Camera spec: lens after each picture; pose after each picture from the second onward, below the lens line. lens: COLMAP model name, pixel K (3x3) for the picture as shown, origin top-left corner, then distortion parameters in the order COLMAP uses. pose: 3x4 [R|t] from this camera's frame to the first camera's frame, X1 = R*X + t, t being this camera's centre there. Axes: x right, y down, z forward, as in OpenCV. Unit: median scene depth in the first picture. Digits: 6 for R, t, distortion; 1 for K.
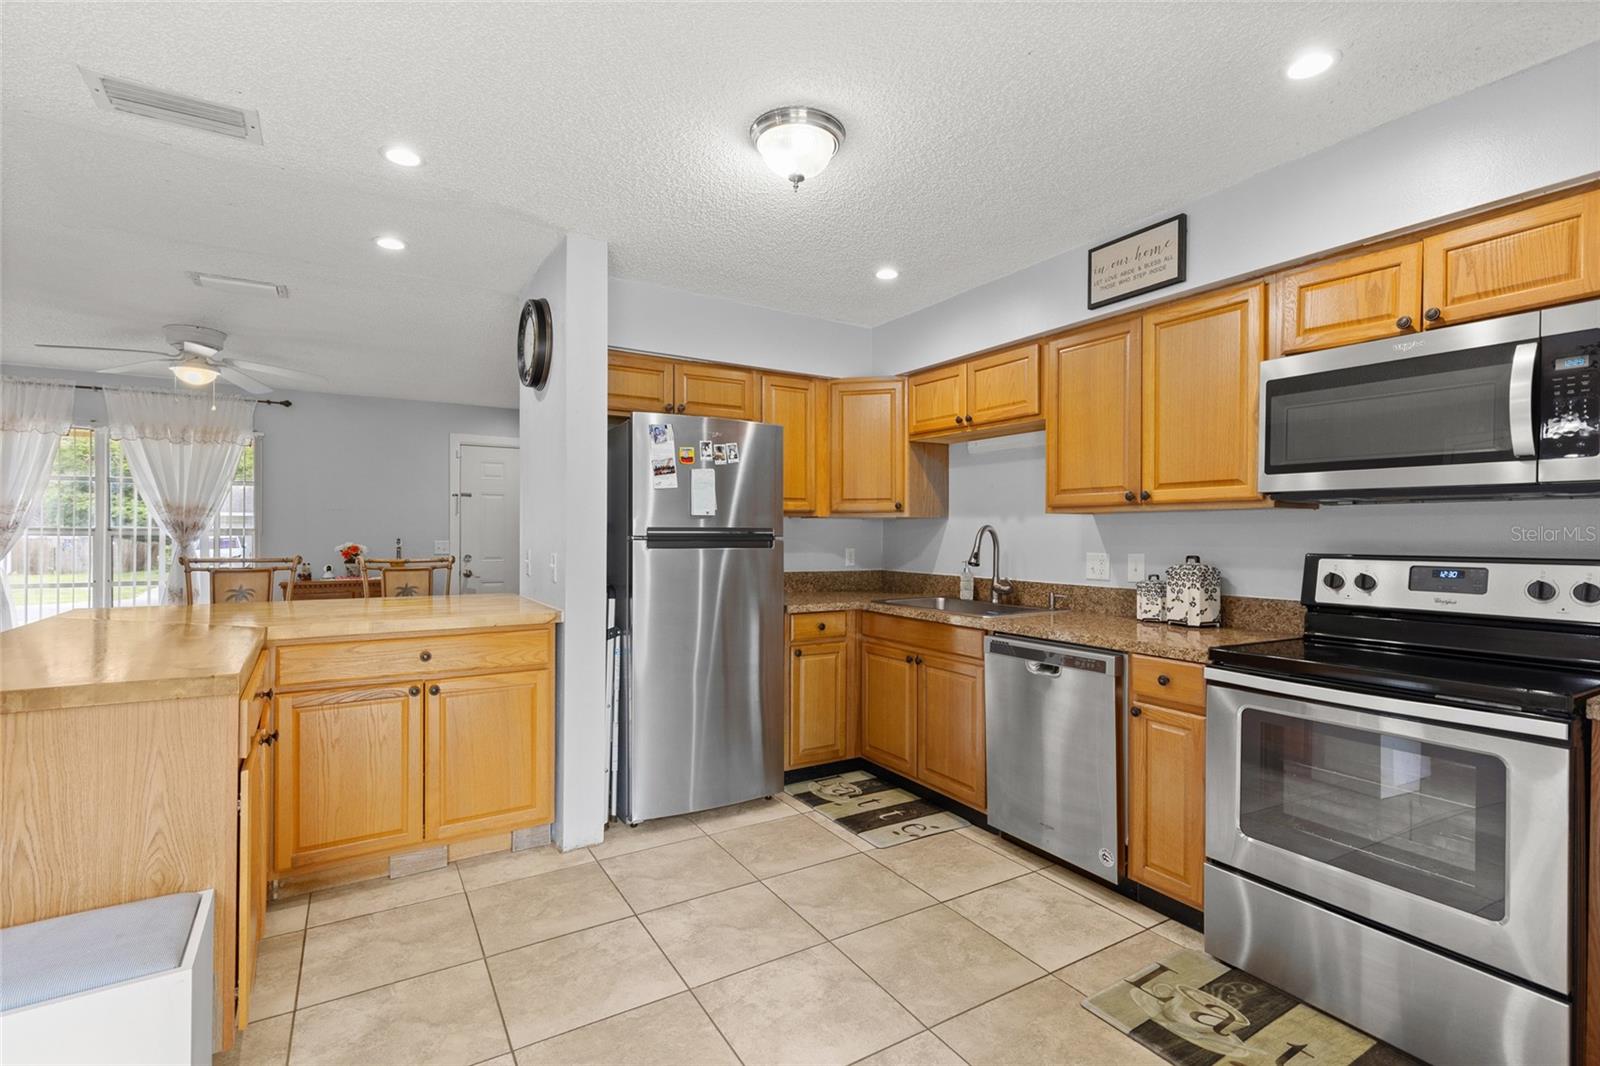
lens RADIAL K [[727.3, 0, 822.5], [0, 727.3, 535.4], [0, 0, 1]] dist [0.000161, -0.000209]
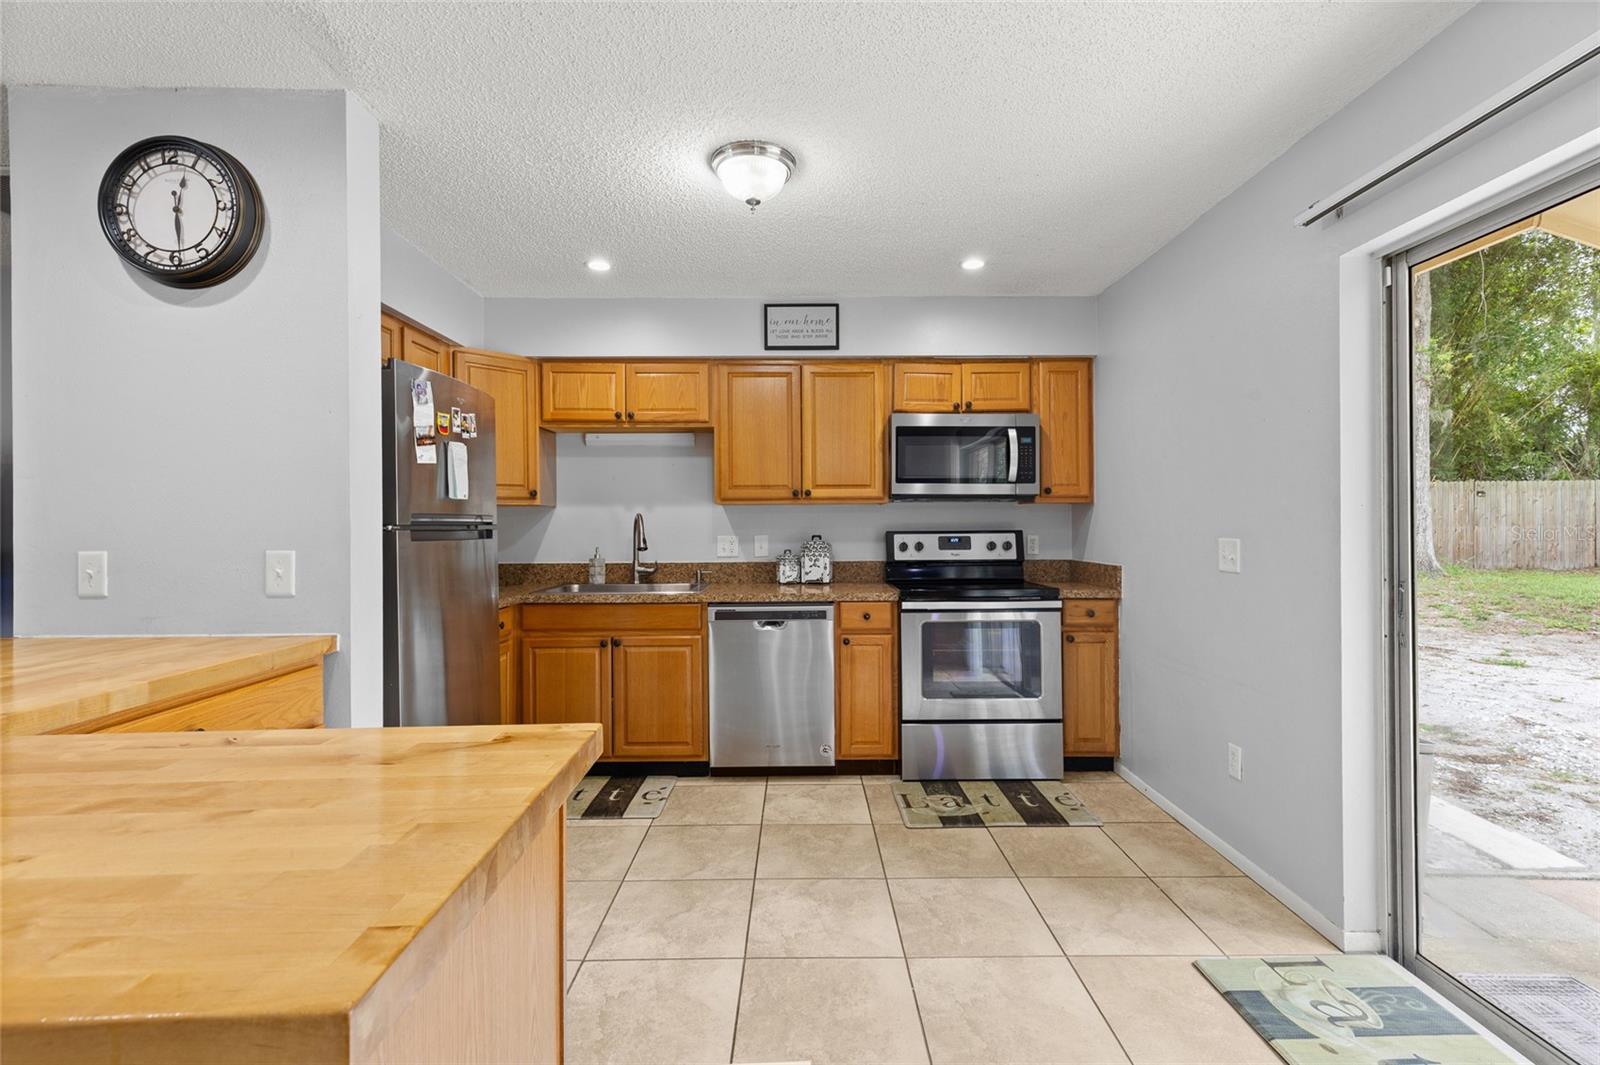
lens RADIAL K [[706.3, 0, 818.4], [0, 706.3, 518.6], [0, 0, 1]] dist [0.001007, -0.000073]
pose [[0.519226, -0.000418, 0.854637, -0.708206], [0.009395, 0.999942, -0.005219, 0.002574], [-0.854585, 0.010739, 0.519200, 0.271924]]
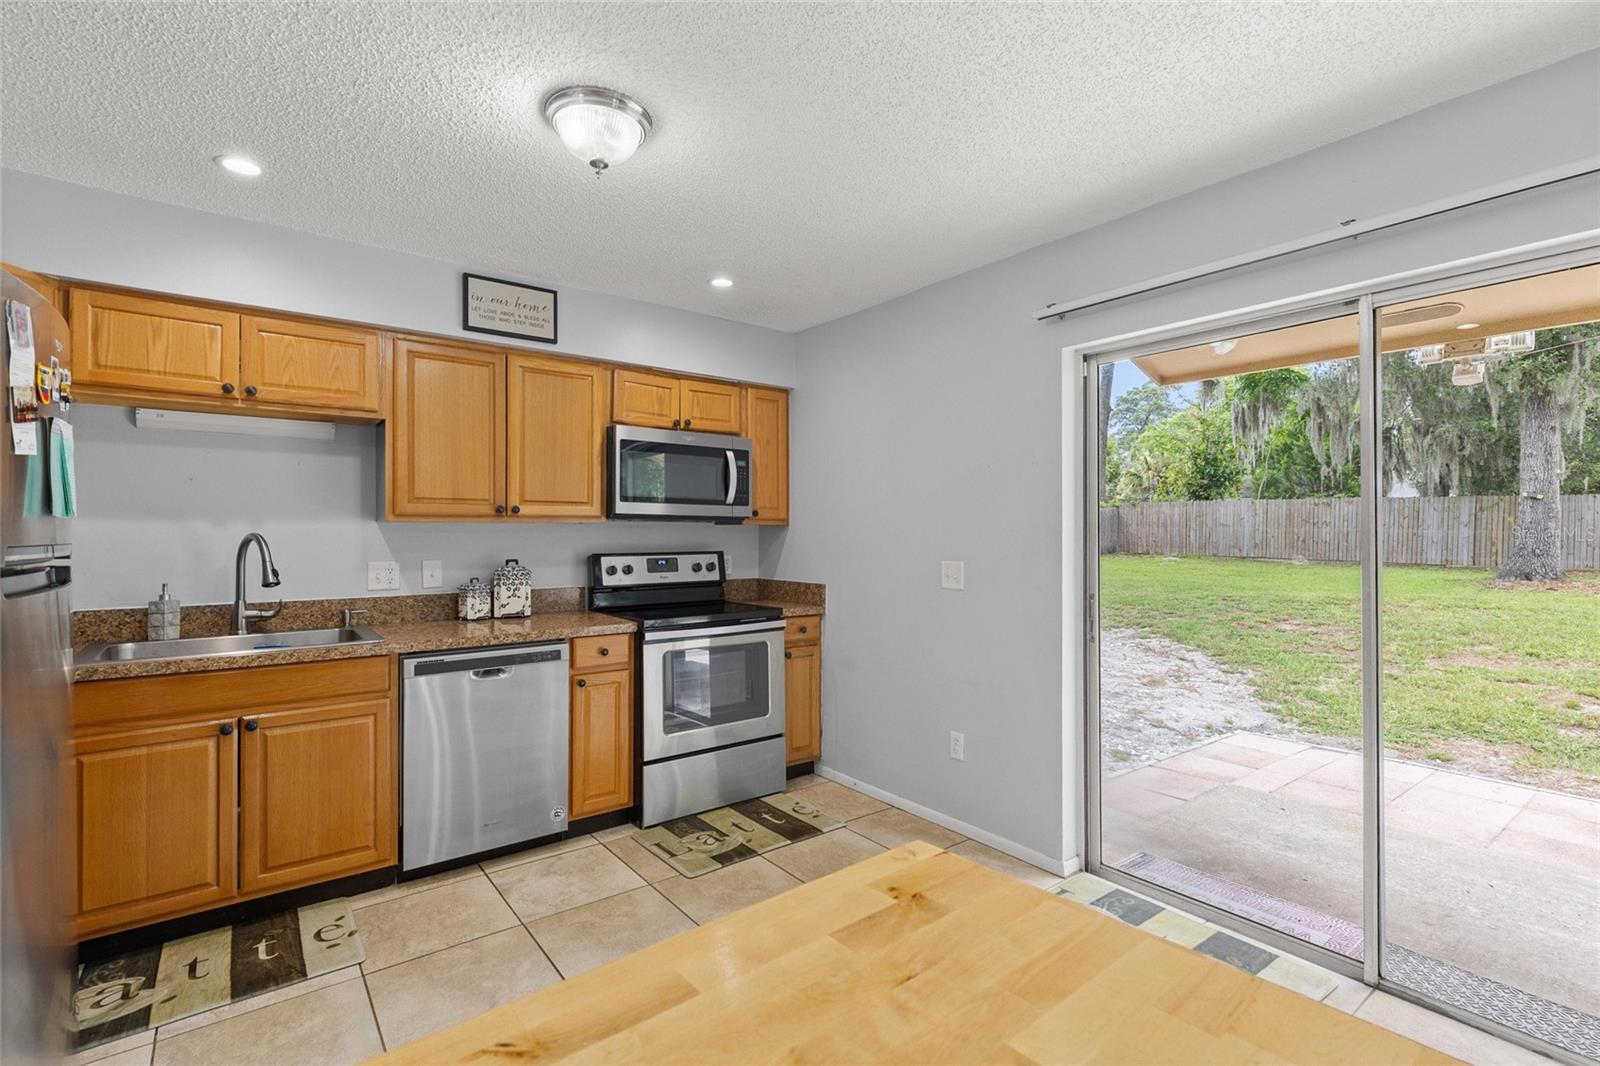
lens RADIAL K [[716.6, 0, 803.0], [0, 716.6, 525.4], [0, 0, 1]] dist [0.000672, 0.000235]
pose [[-0.088135, 0.005046, 0.996096, -0.743310], [0.000757, 0.999987, -0.004998, -0.022769], [-0.996108, 0.000314, -0.088138, 0.635708]]
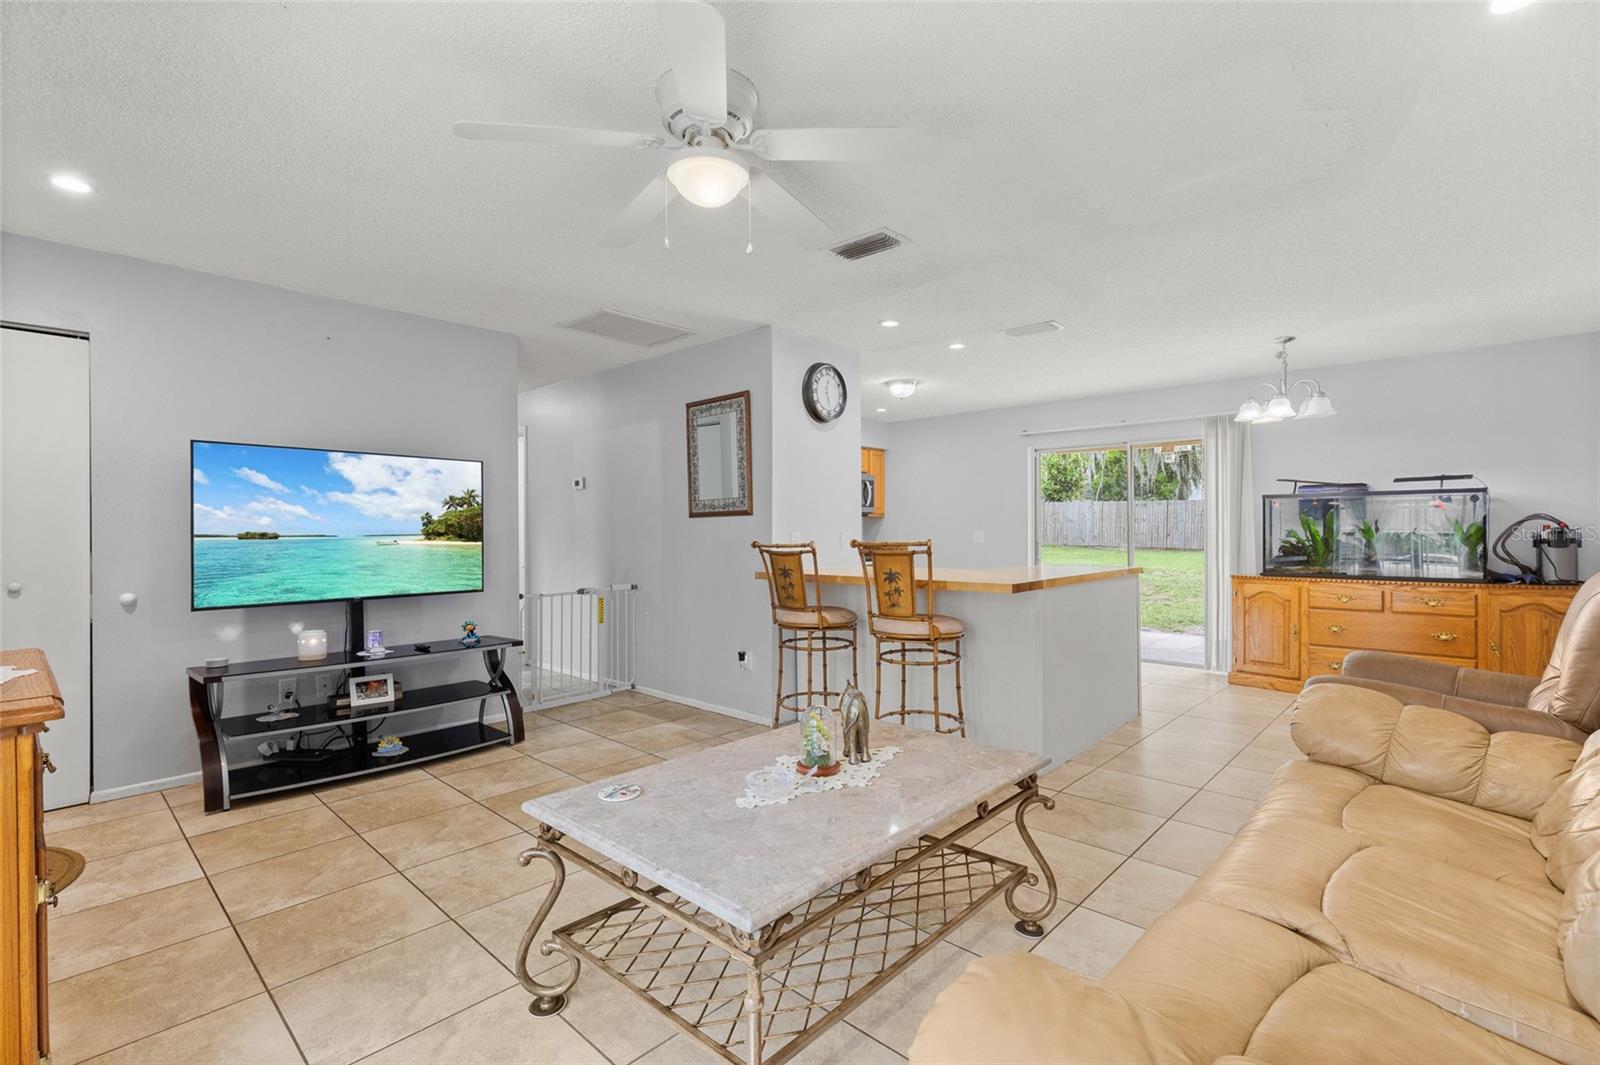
lens RADIAL K [[725.8, 0, 792.8], [0, 725.8, 529.8], [0, 0, 1]] dist [-0.000246, 0.000057]
pose [[-0.255474, -0.002422, 0.966813, -2.113236], [0.002382, 0.999992, 0.003134, 0.014775], [-0.966813, 0.003103, -0.255467, 1.689549]]
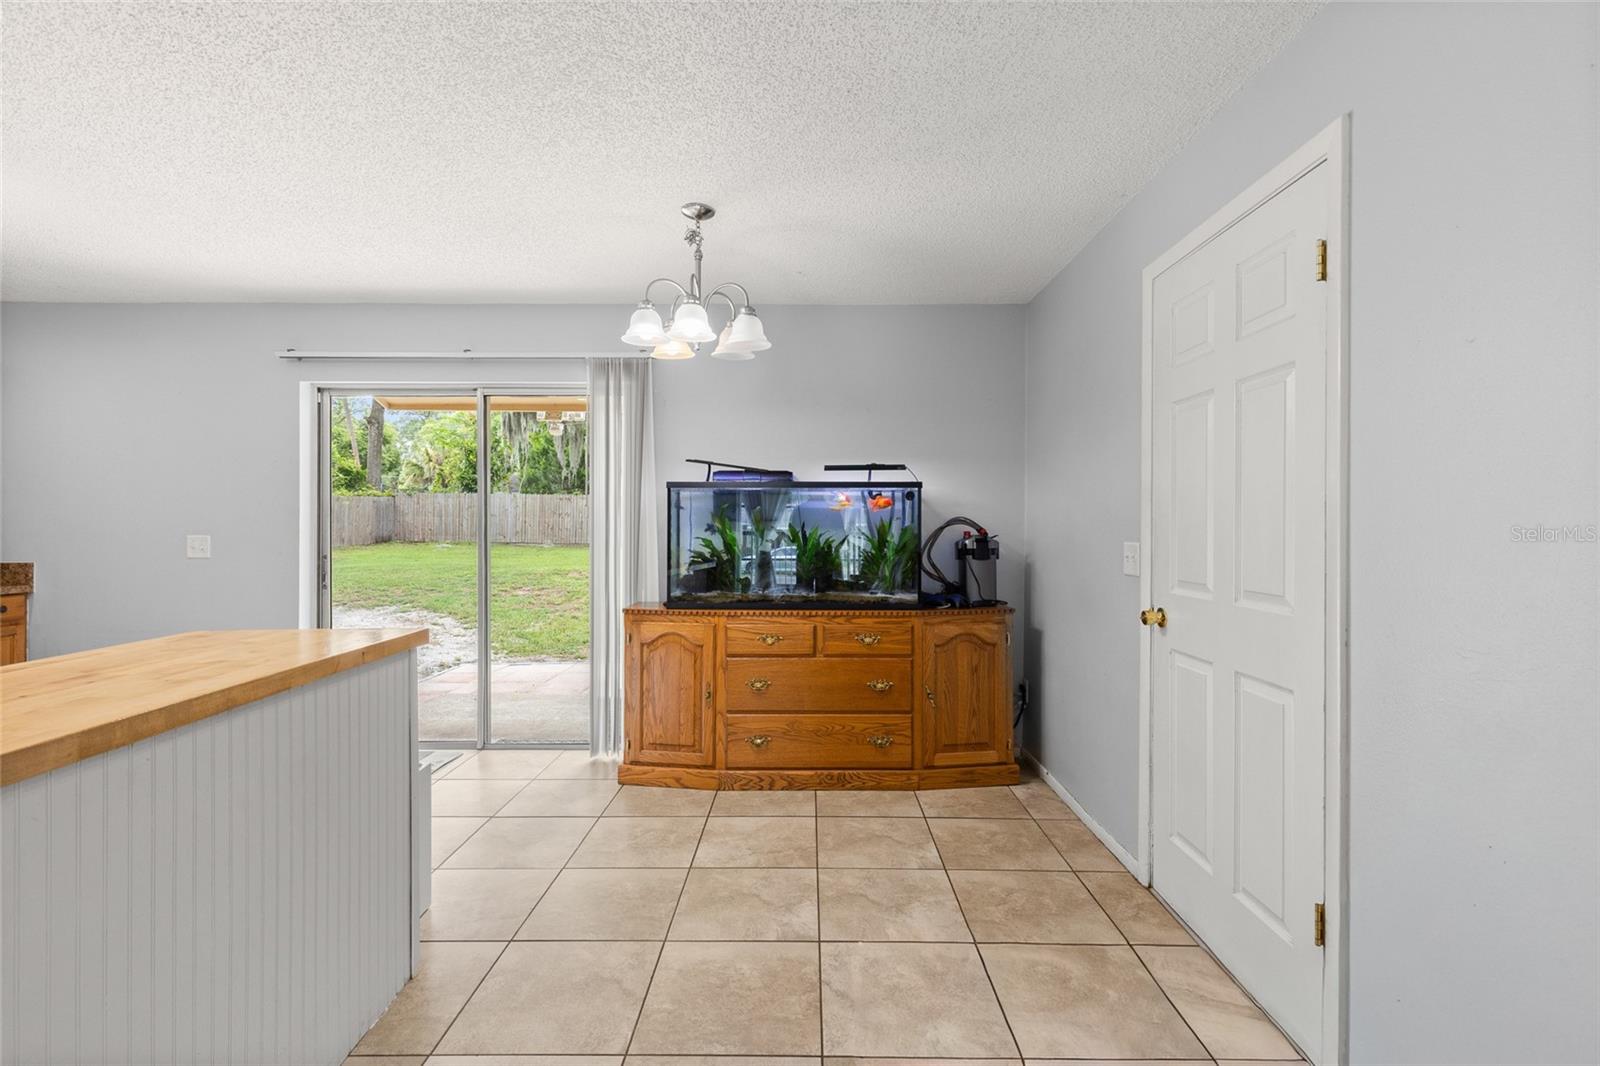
lens RADIAL K [[716.6, 0, 803.0], [0, 716.6, 525.4], [0, 0, 1]] dist [0.000672, 0.000235]
pose [[-0.846781, -0.007379, 0.531890, -1.375458], [-0.005420, 0.999972, 0.005243, -0.003161], [-0.531913, 0.001557, -0.846797, 0.857571]]
